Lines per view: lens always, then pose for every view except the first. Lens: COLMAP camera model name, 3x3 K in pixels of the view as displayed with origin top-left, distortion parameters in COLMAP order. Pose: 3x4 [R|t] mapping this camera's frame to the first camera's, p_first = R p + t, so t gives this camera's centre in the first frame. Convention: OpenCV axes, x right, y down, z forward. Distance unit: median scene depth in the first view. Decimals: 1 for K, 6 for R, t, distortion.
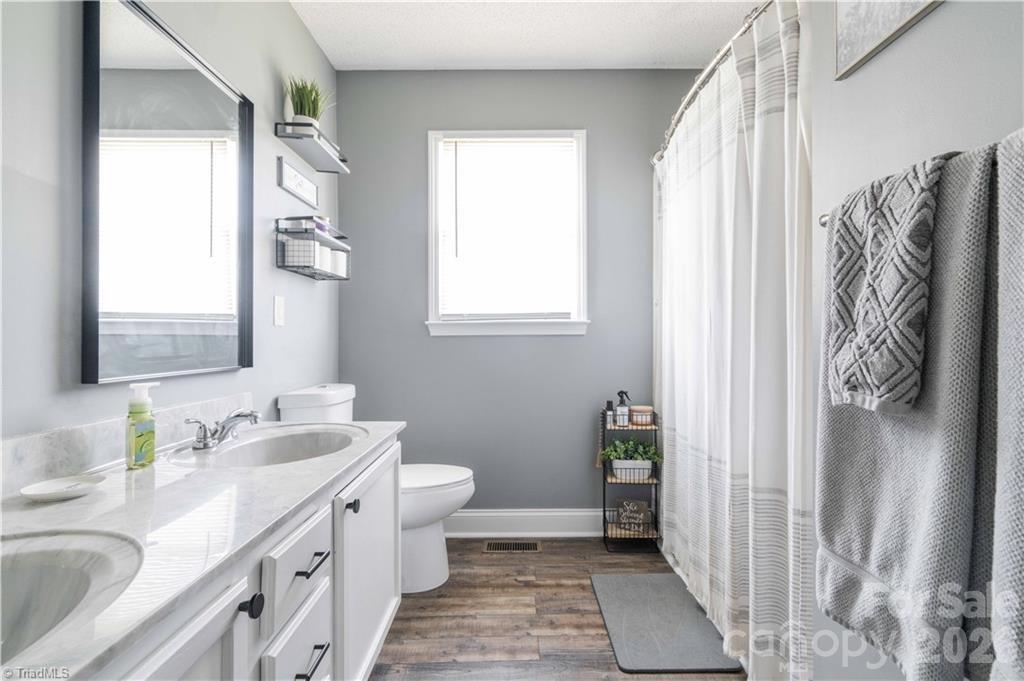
lens RADIAL K [[464.2, 0, 502.1], [0, 464.2, 339.0], [0, 0, 1]] dist [-0.005382, 0.000418]
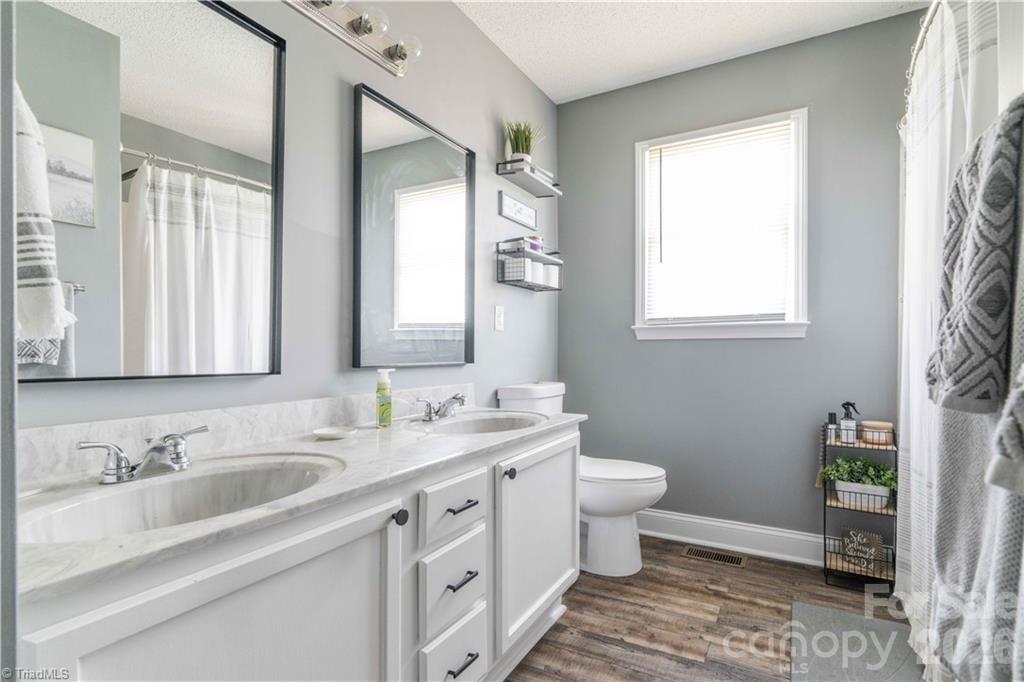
lens RADIAL K [[464.2, 0, 545.4], [0, 464.2, 351.0], [0, 0, 1]] dist [-0.005382, 0.000418]
pose [[0.890813, 0.006825, -0.454320, 0.178182], [-0.004399, 0.999970, 0.006395, 0.016619], [0.454350, -0.003698, 0.890816, -0.027220]]
